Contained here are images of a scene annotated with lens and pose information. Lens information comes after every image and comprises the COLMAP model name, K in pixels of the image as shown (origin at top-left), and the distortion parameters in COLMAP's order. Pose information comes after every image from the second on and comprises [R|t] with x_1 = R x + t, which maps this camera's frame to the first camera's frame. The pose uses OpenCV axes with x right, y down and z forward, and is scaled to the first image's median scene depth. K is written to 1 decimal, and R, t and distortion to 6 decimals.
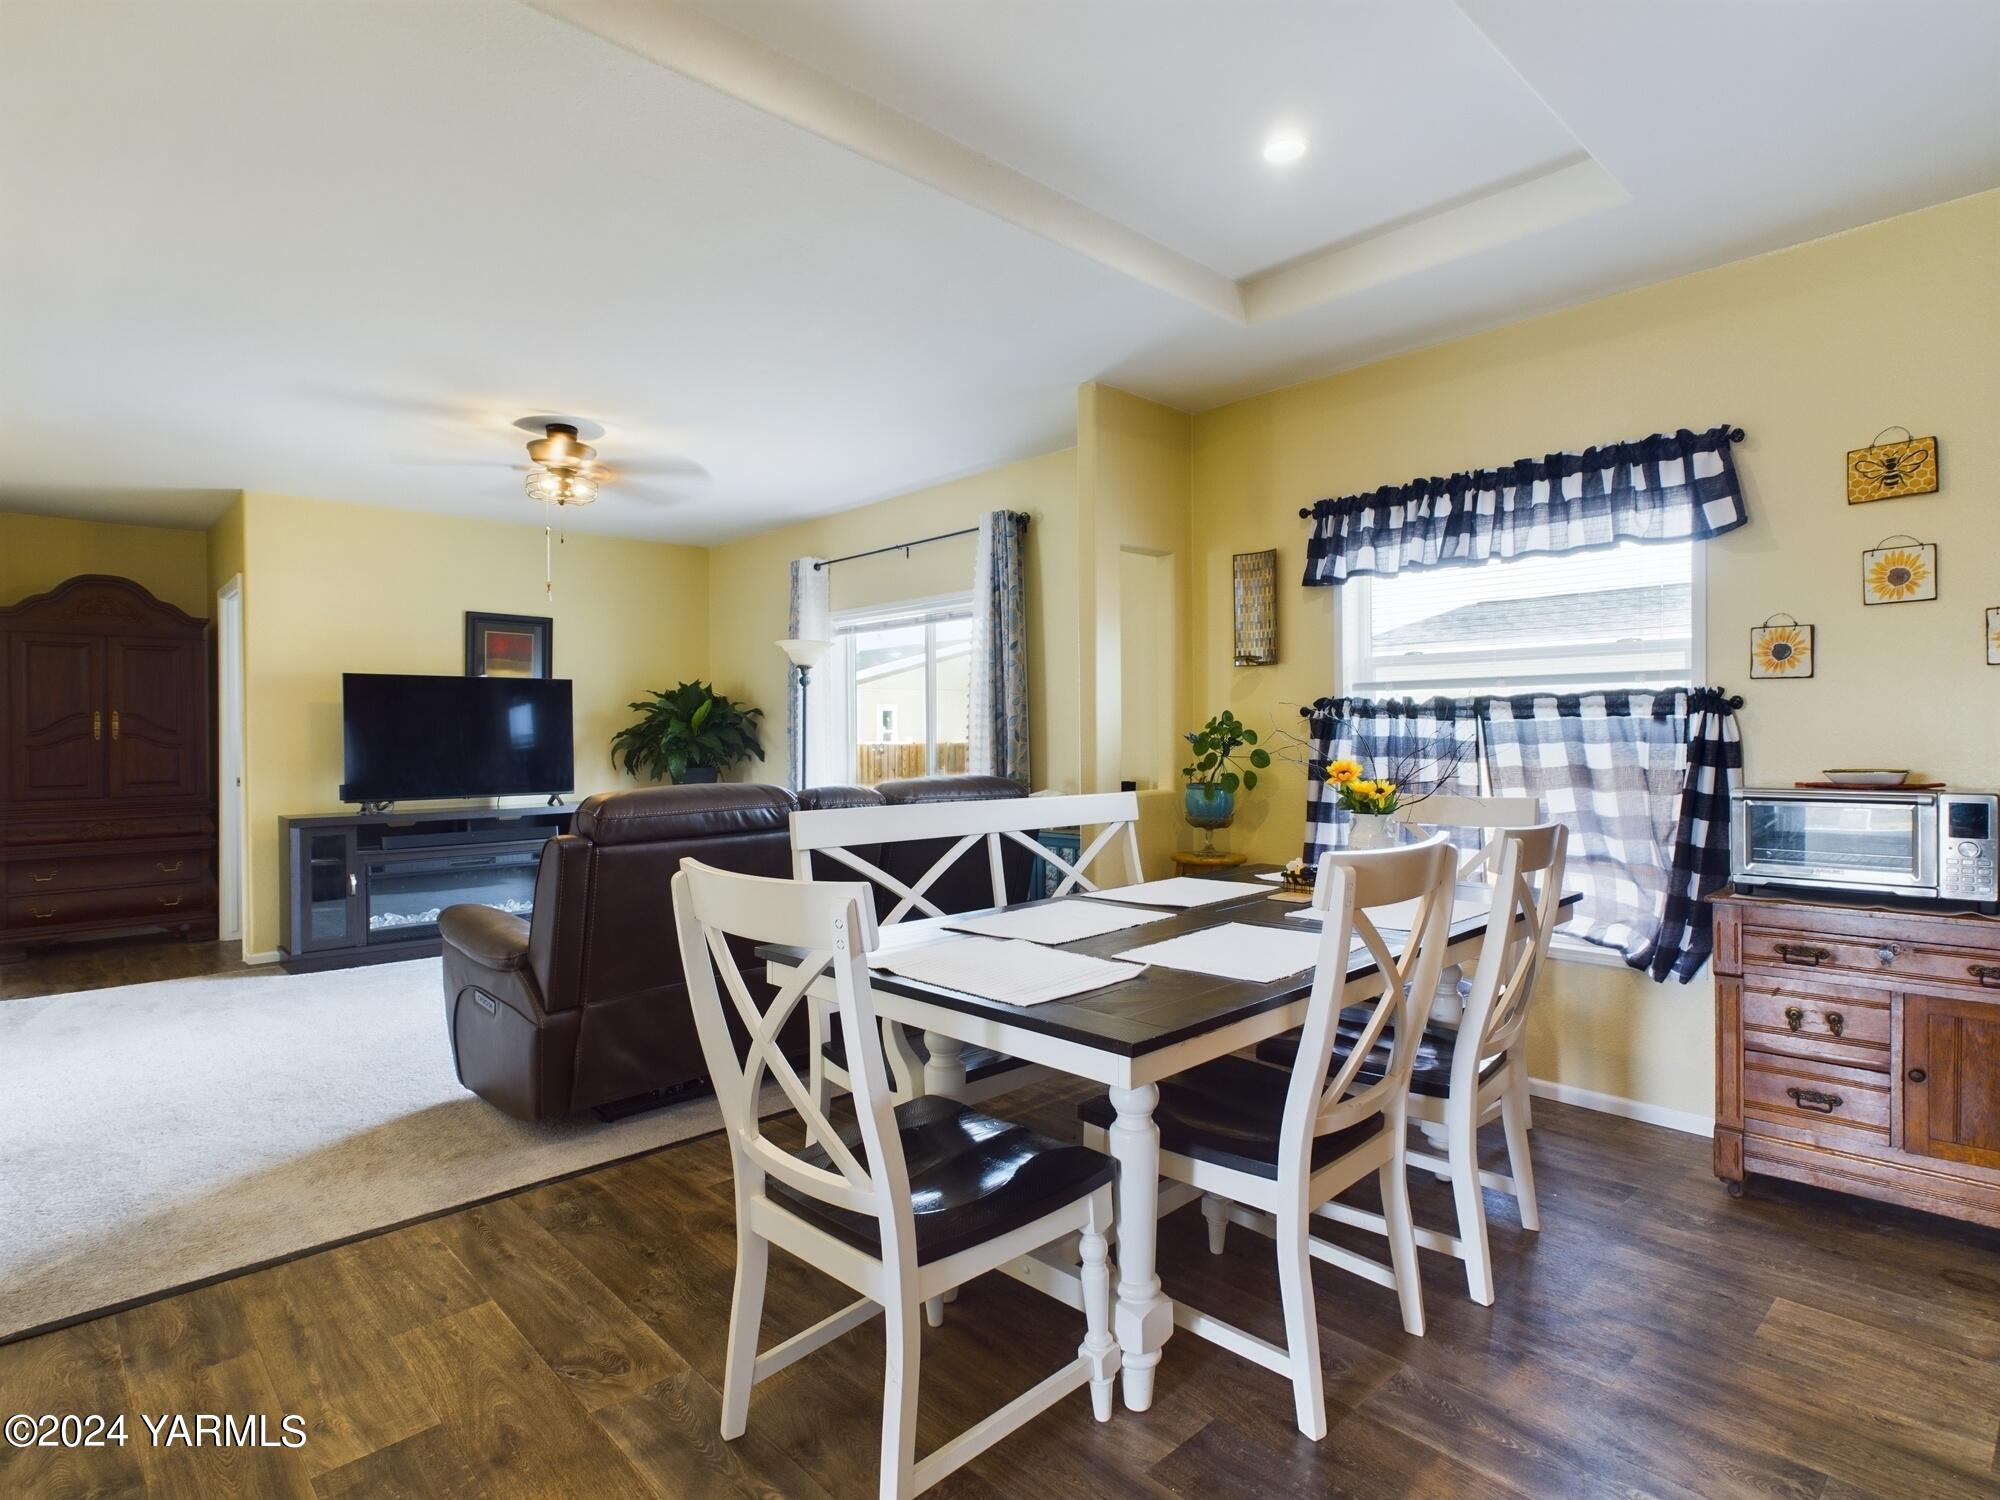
lens RADIAL K [[1027.3, 0, 966.9], [0, 1027.3, 762.6], [0, 0, 1]] dist [0.000580, 0.000102]
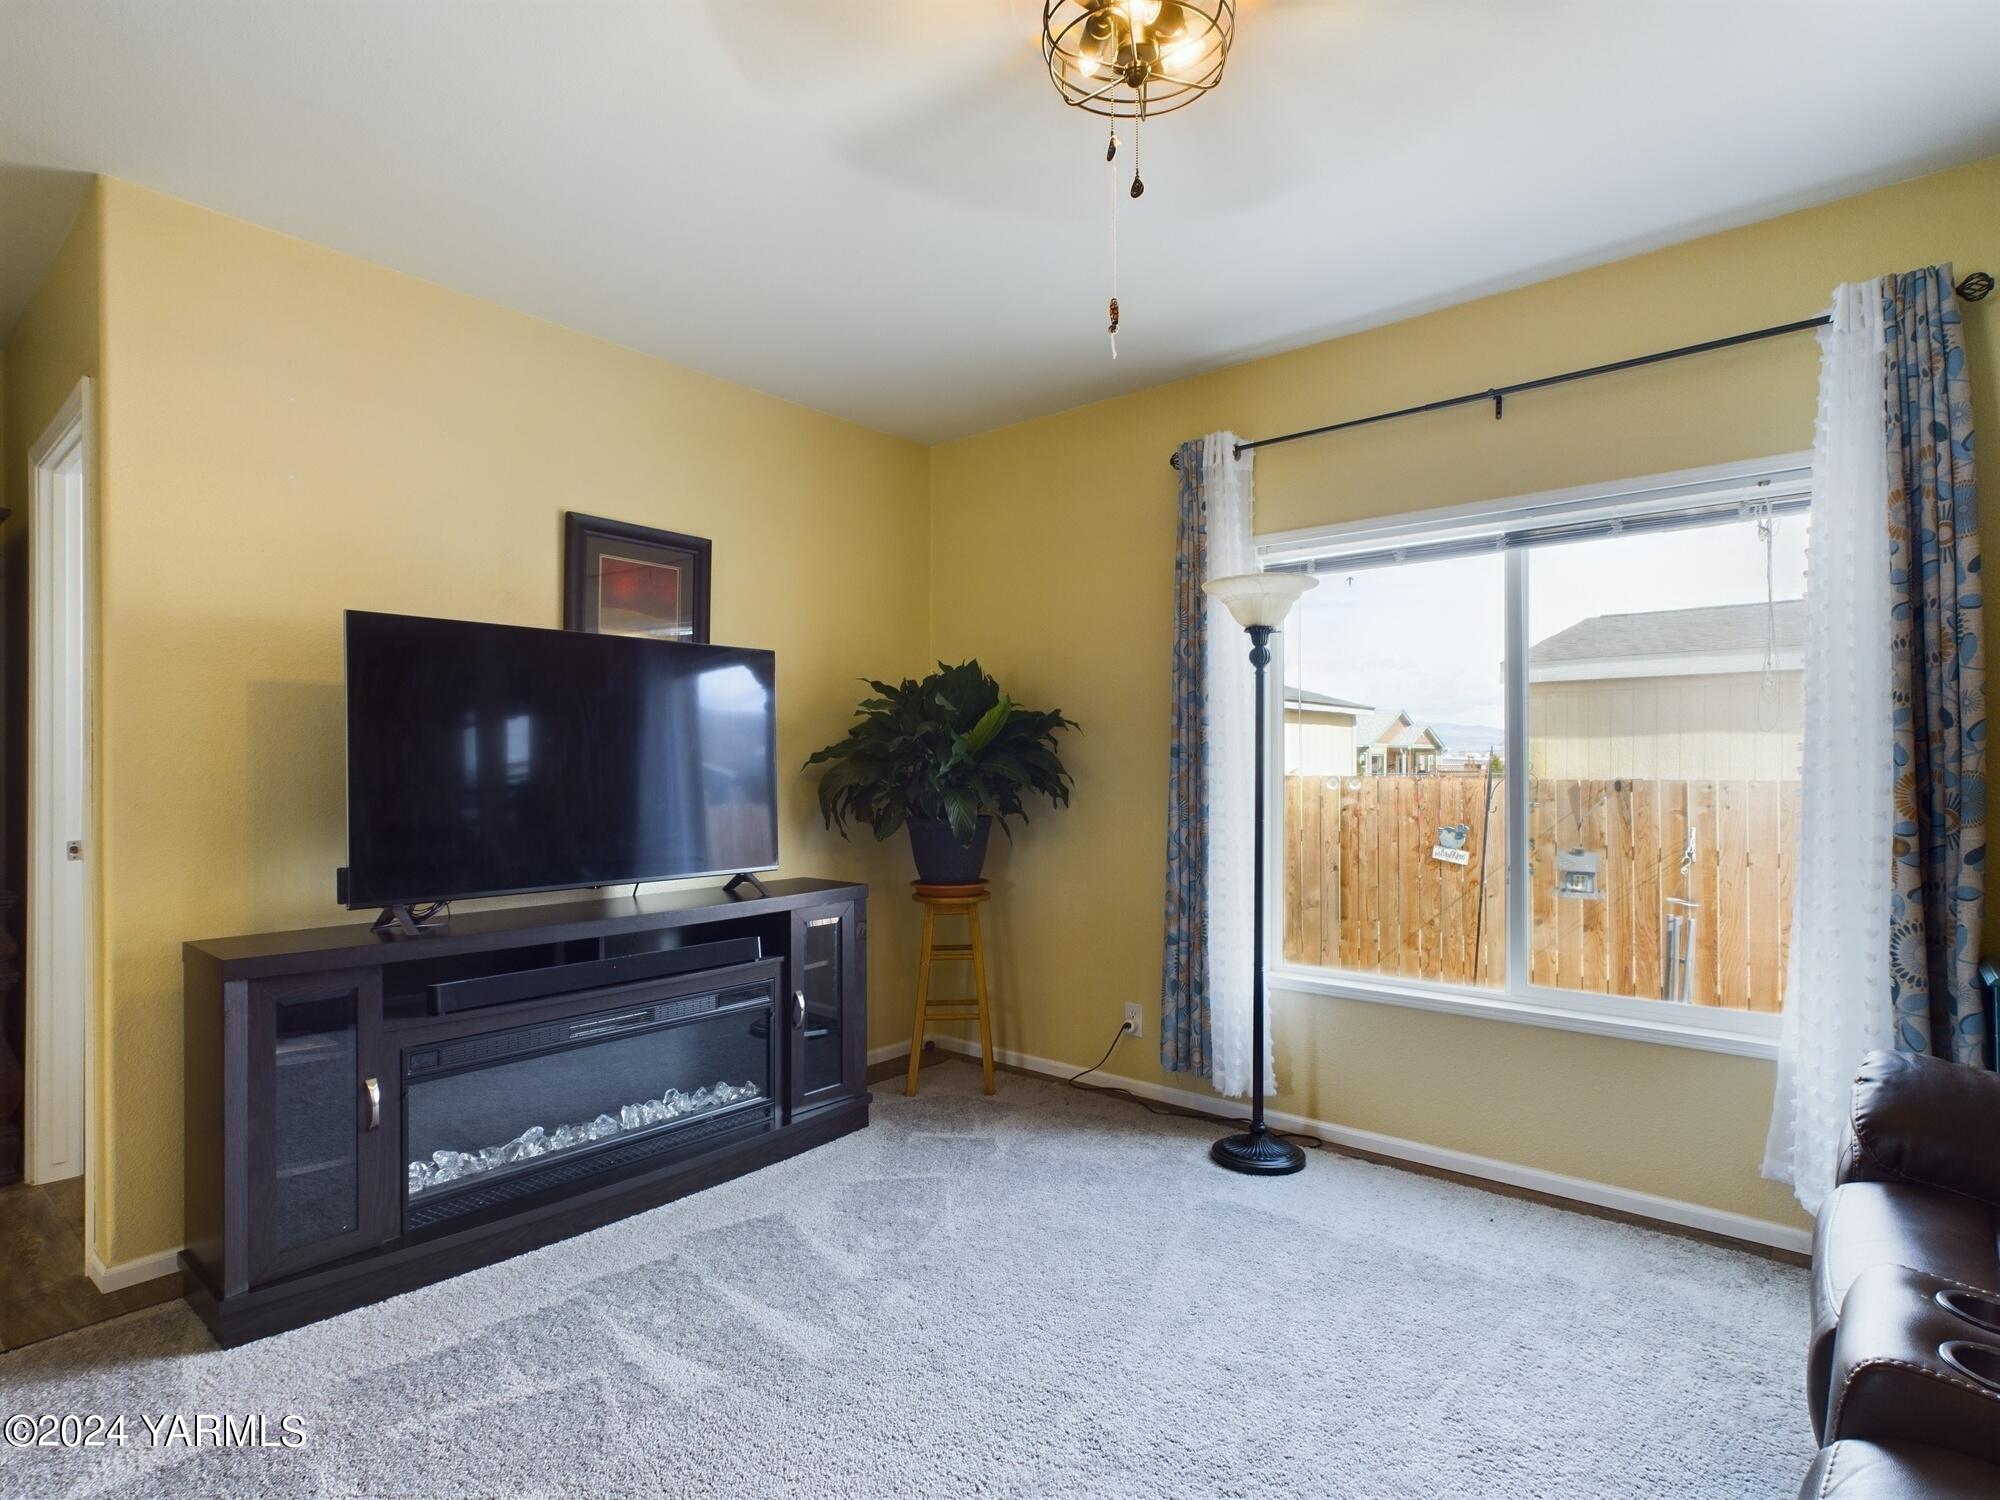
lens RADIAL K [[1053.4, 0, 997.2], [0, 1053.4, 778.5], [0, 0, 1]] dist [-0.000417, 0.000004]
pose [[0.993117, 0.003612, 0.117074, -0.363267], [-0.002423, 0.999944, -0.010304, -0.011242], [-0.117104, 0.009949, 0.993070, 0.495591]]
